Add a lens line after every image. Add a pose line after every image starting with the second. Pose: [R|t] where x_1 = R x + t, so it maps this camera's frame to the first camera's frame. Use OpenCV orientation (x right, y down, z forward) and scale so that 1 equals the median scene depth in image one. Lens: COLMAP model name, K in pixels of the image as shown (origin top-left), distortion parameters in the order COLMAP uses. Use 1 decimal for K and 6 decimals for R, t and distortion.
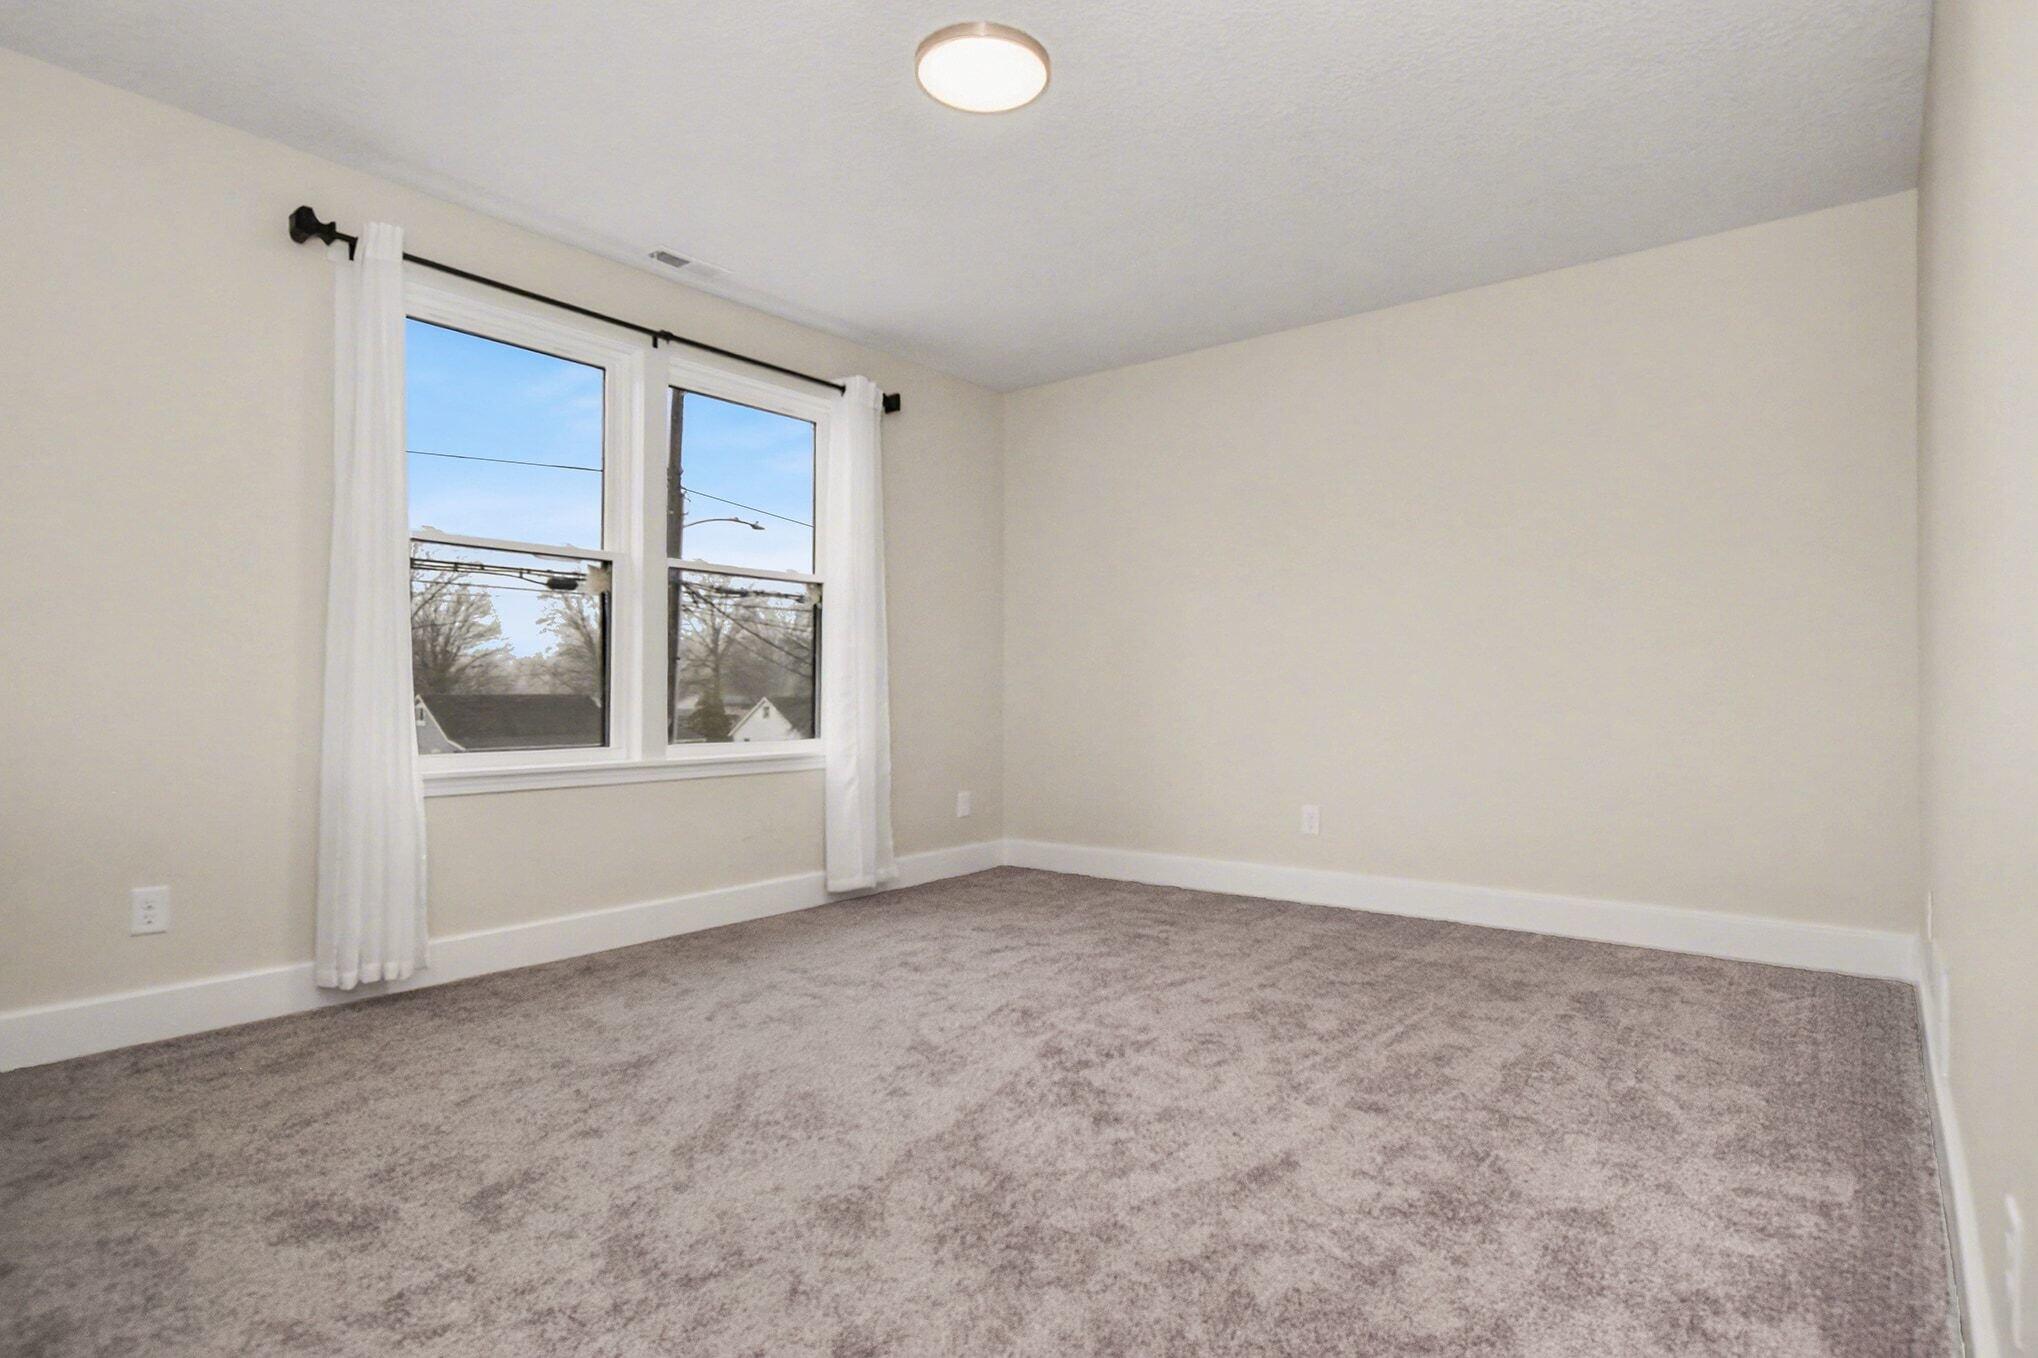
lens RADIAL K [[949.4, 0, 1016.7], [0, 949.4, 670.8], [0, 0, 1]] dist [-0.000275, -0.000641]
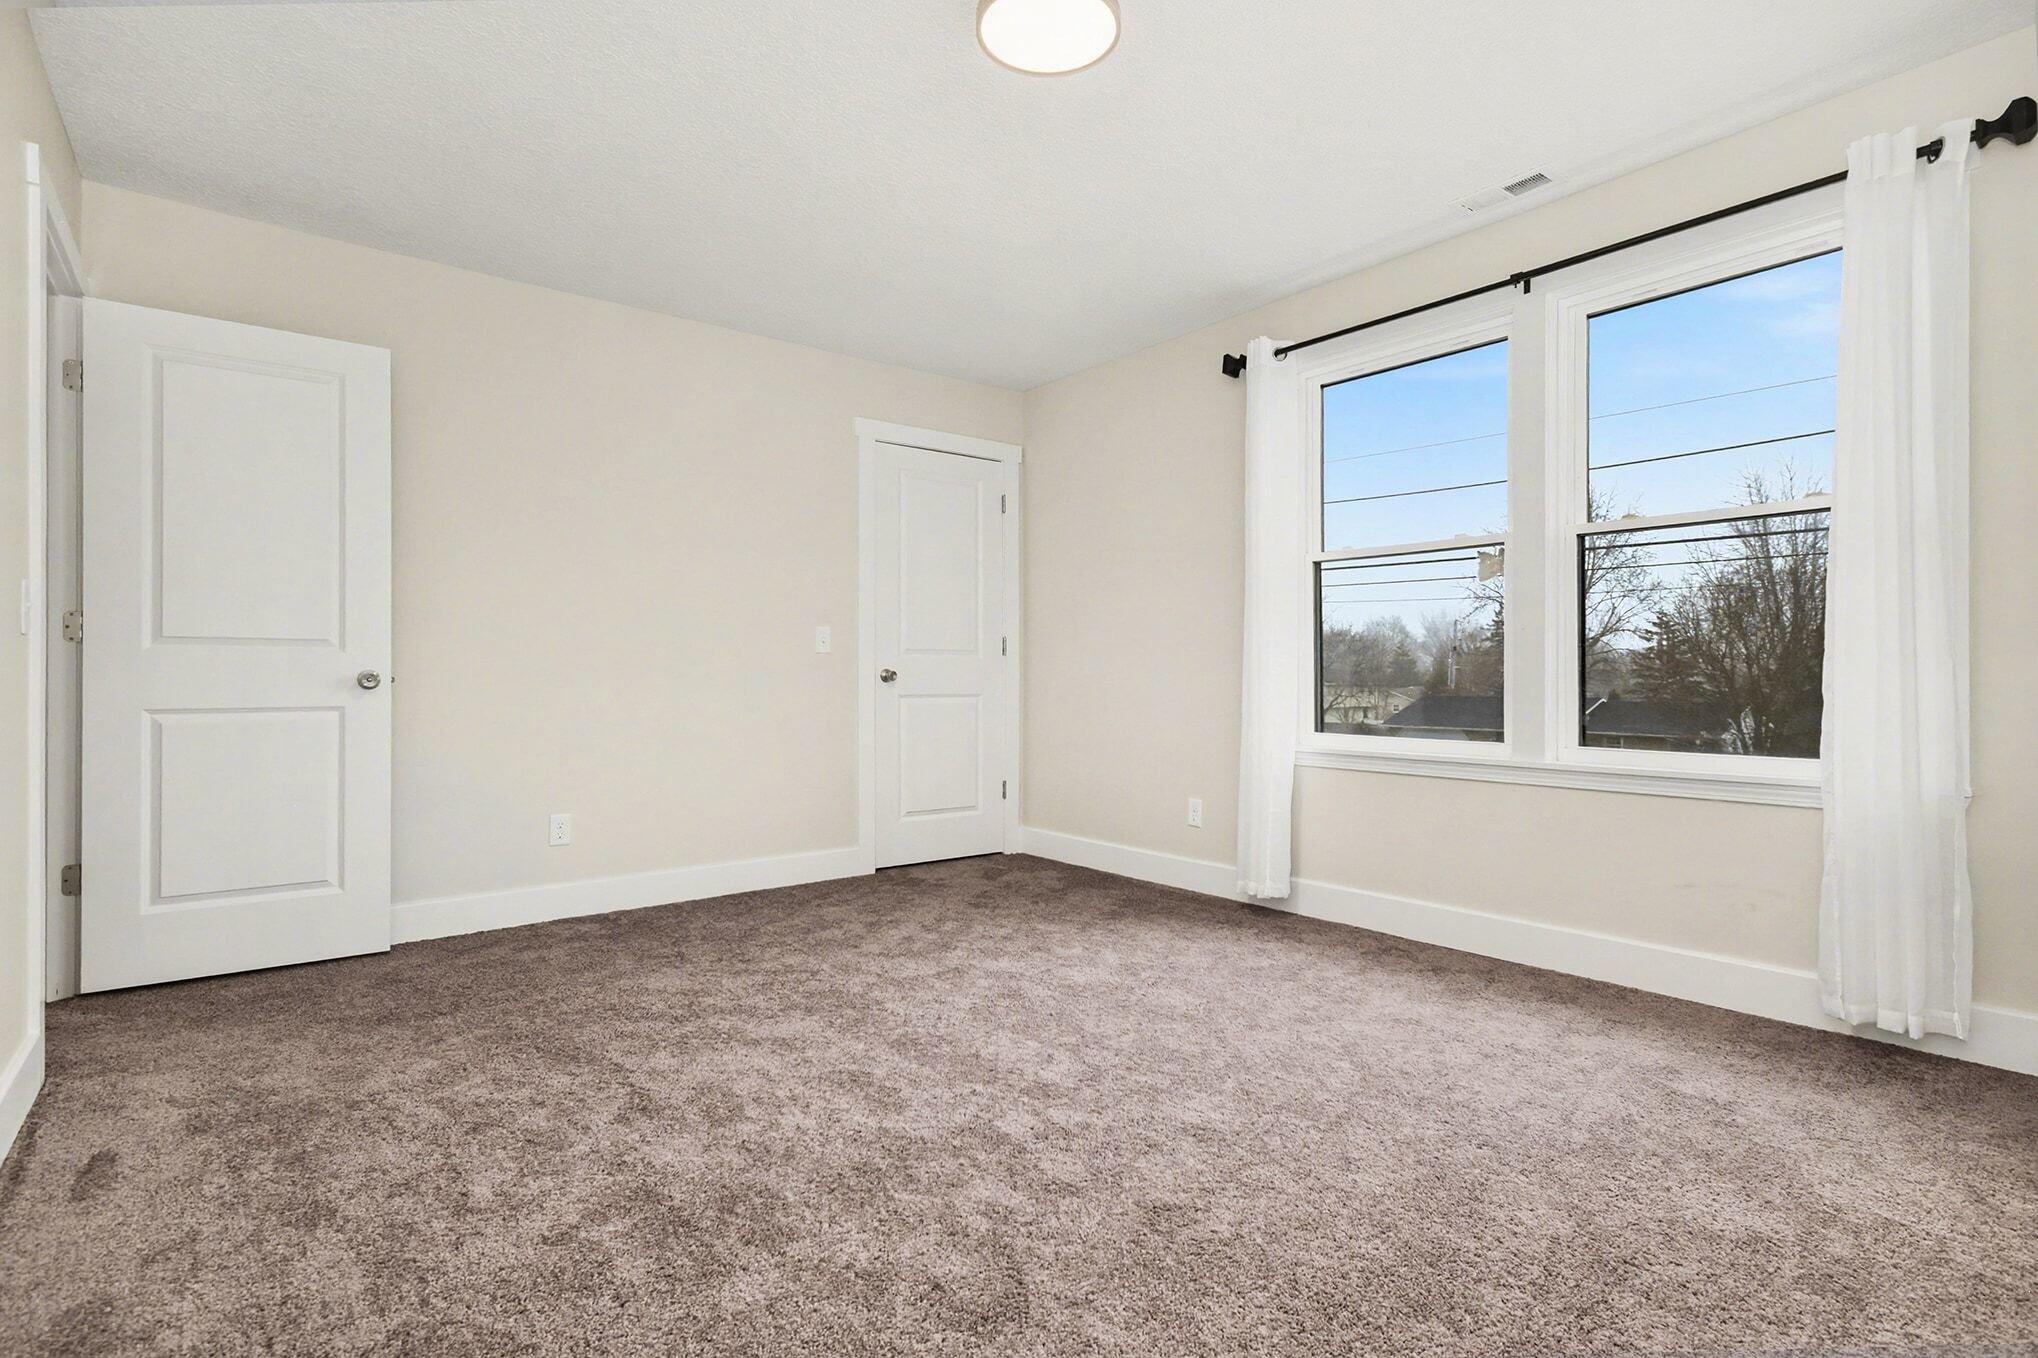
lens RADIAL K [[949.4, 0, 1013.7], [0, 949.4, 686.1], [0, 0, 1]] dist [-0.000275, -0.000641]
pose [[-0.151377, -0.007615, -0.988447, 0.567057], [0.016958, 0.999803, -0.010300, 0.025643], [0.988331, -0.018322, -0.151218, 0.668304]]
